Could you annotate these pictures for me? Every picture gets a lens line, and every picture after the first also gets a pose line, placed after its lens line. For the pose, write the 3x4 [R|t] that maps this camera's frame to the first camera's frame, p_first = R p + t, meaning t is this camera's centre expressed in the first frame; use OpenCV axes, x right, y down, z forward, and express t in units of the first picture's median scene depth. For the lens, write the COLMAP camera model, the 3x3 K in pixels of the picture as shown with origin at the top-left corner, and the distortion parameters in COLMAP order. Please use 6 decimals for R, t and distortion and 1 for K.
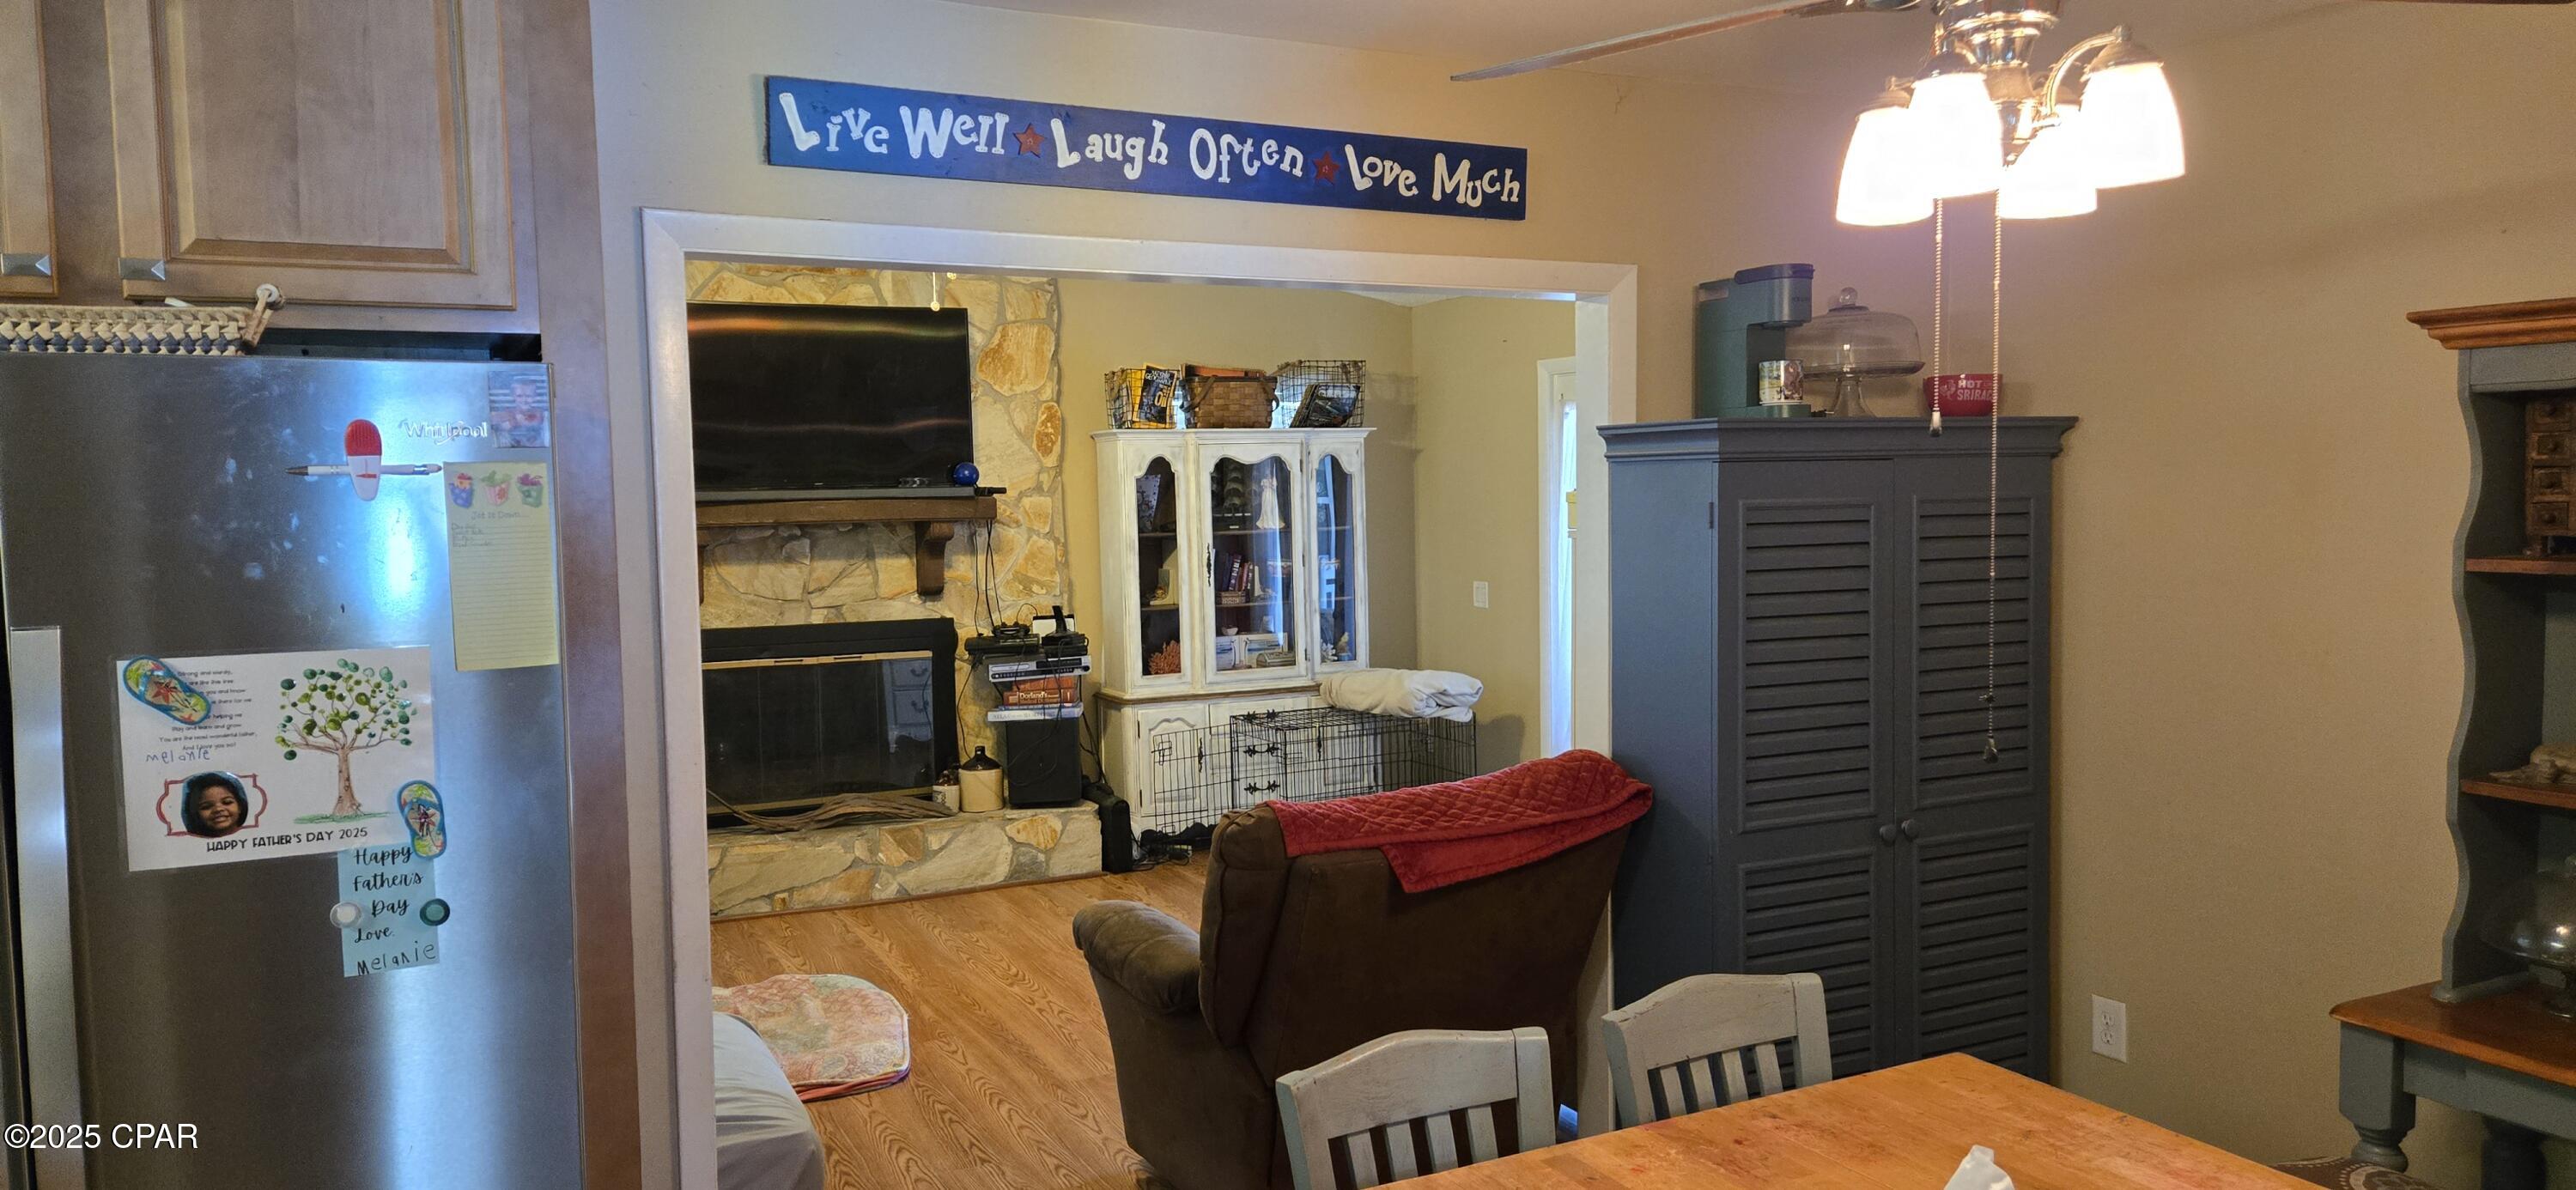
lens RADIAL K [[1723.9, 0, 1291.4], [0, 1723.9, 590.2], [0, 0, 1]] dist [0.074058, -0.066628]
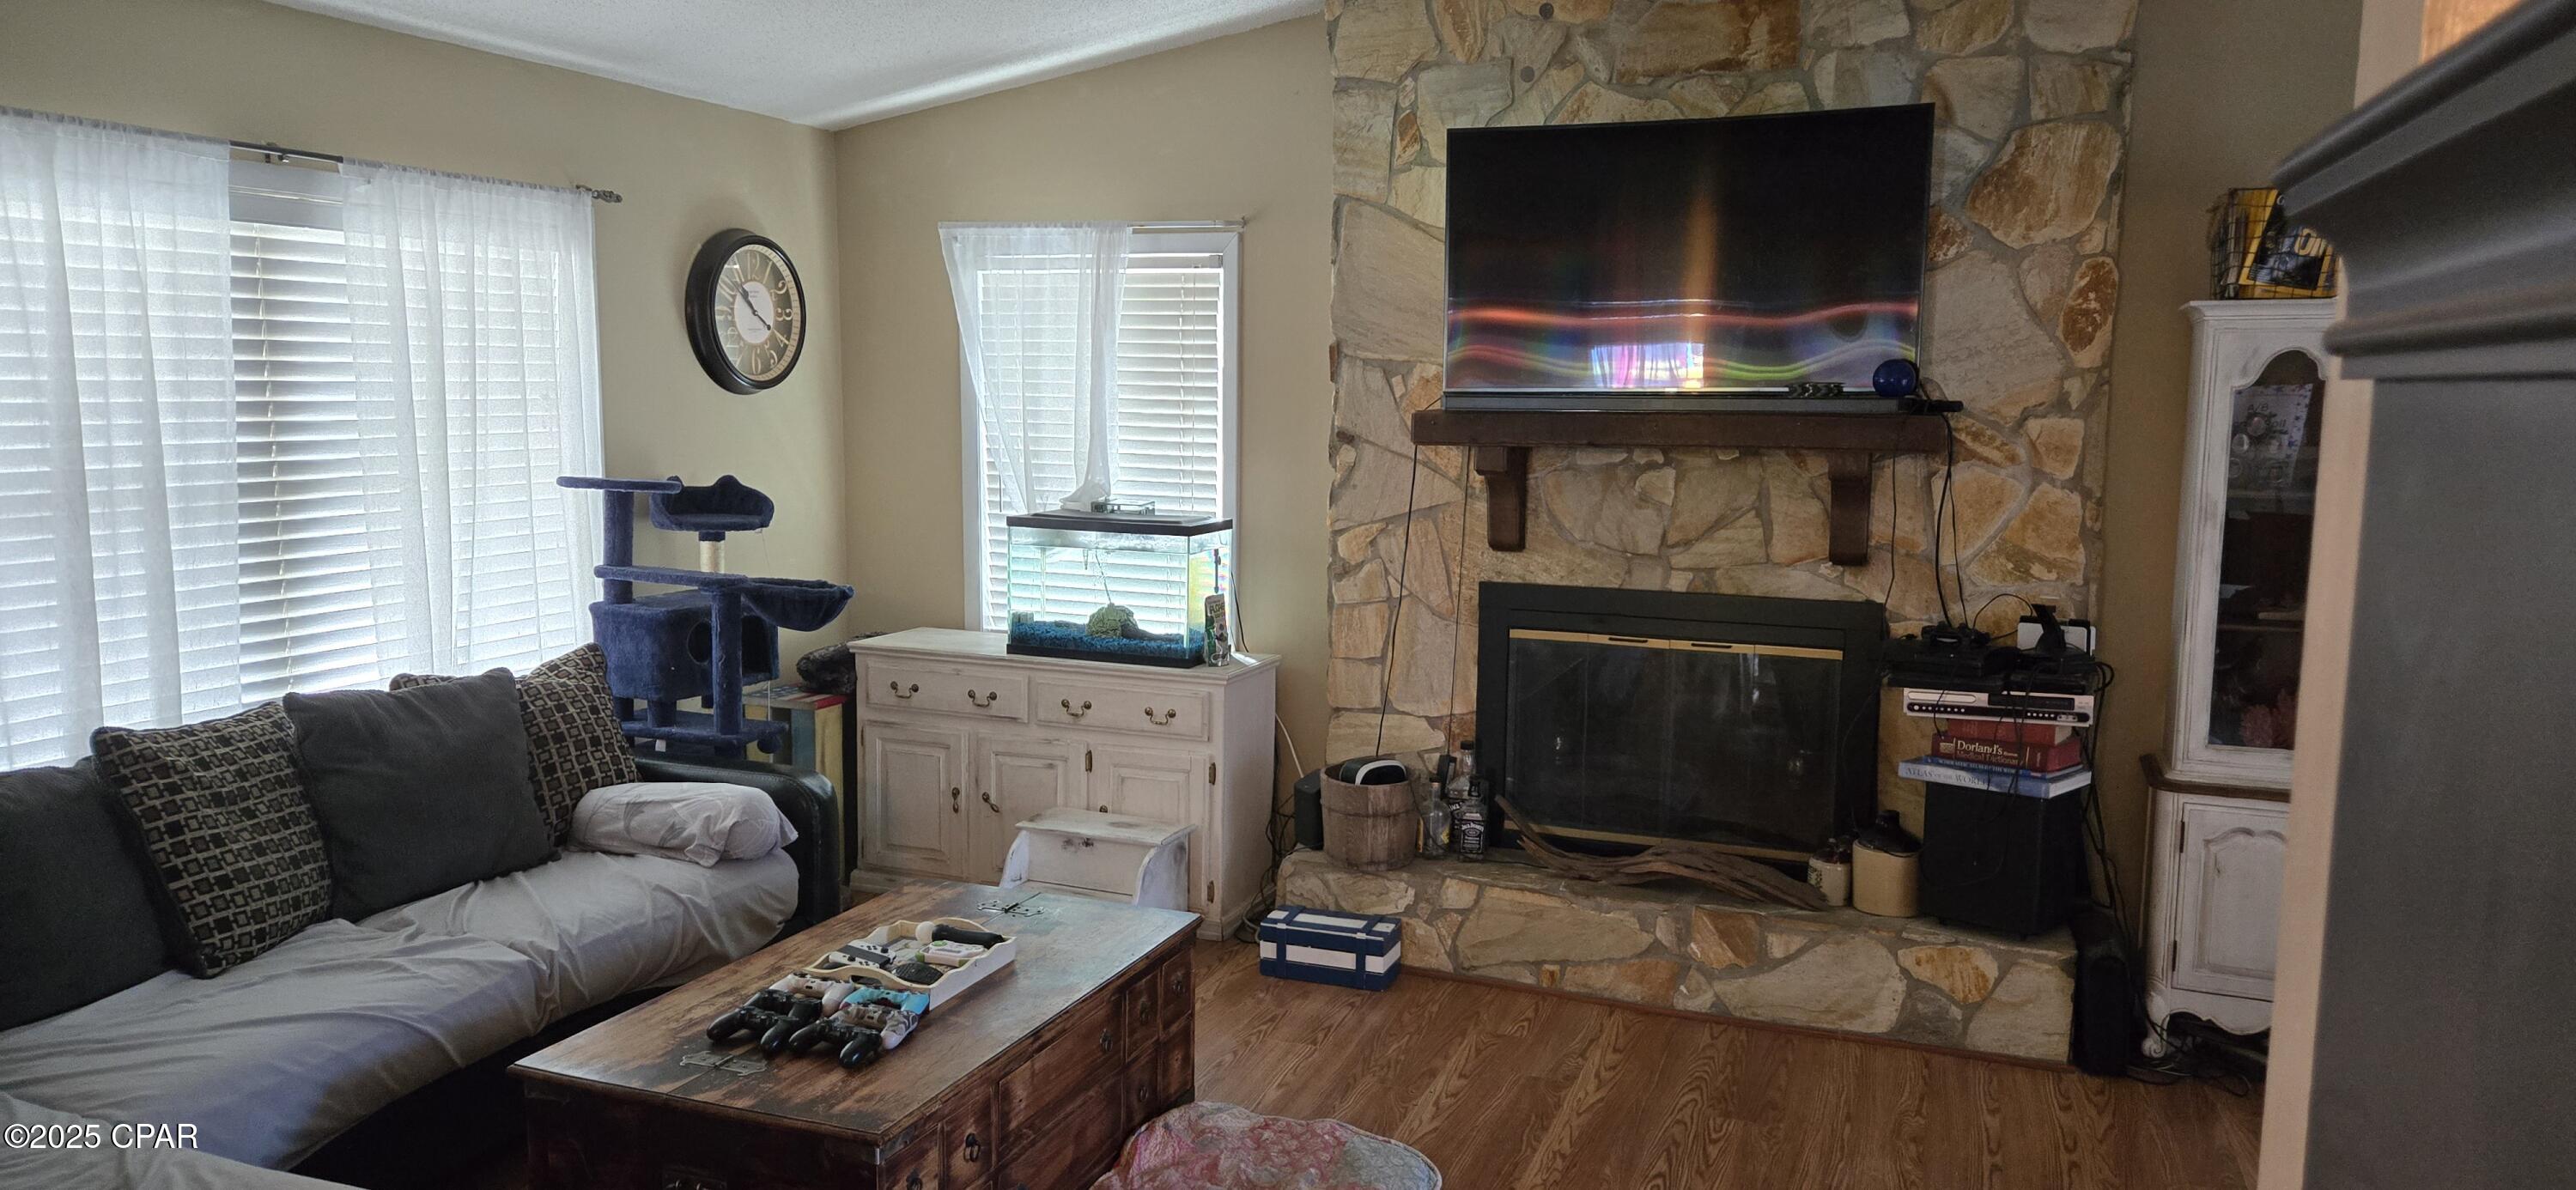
lens RADIAL K [[1723.9, 0, 1309.6], [0, 1723.9, 609.9], [0, 0, 1]] dist [0.074058, -0.066628]
pose [[0.680013, 0.119367, -0.723418, 0.126218], [-0.066239, 0.992626, 0.101523, -0.033349], [0.730202, -0.021118, 0.682905, 0.409839]]
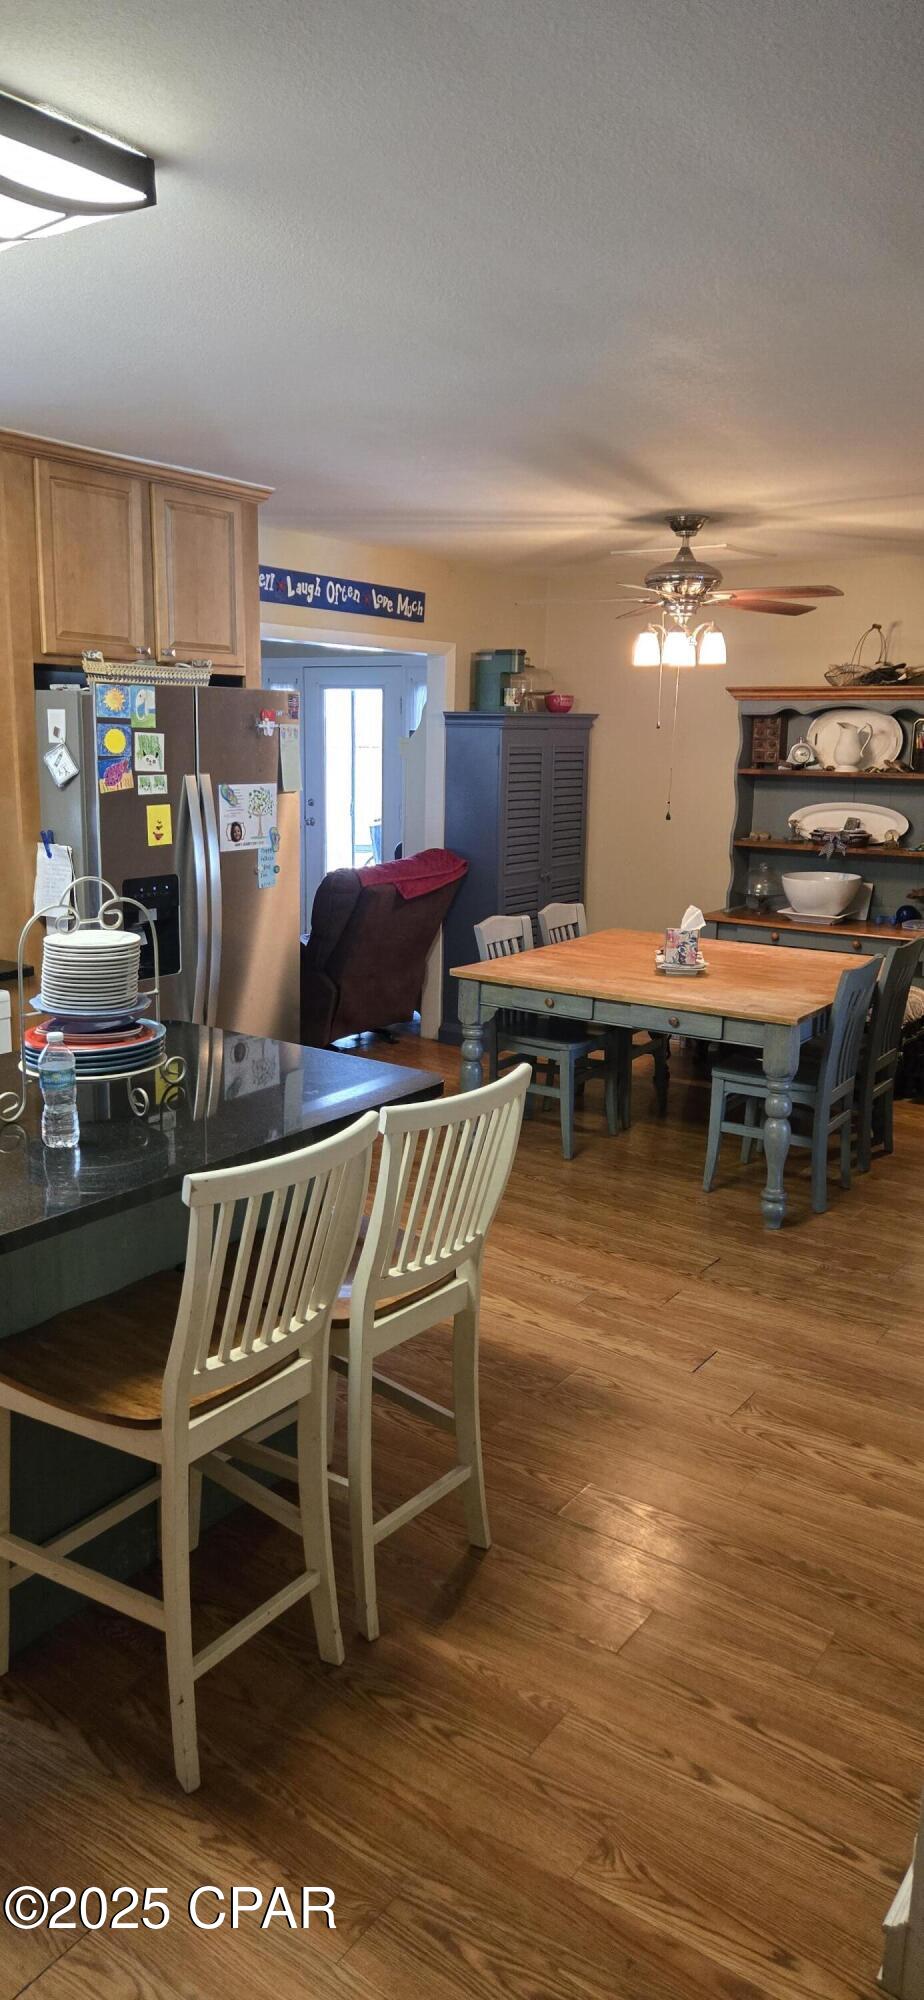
lens RADIAL K [[1338.5, 0, 471.1], [0, 1338.5, 1015.9], [0, 0, 1]] dist [0.074058, -0.066628]
pose [[0.871131, -0.075451, 0.485219, -0.862603], [0.002430, 0.988775, 0.149389, 0.052901], [-0.491044, -0.128959, 0.861537, -0.813059]]
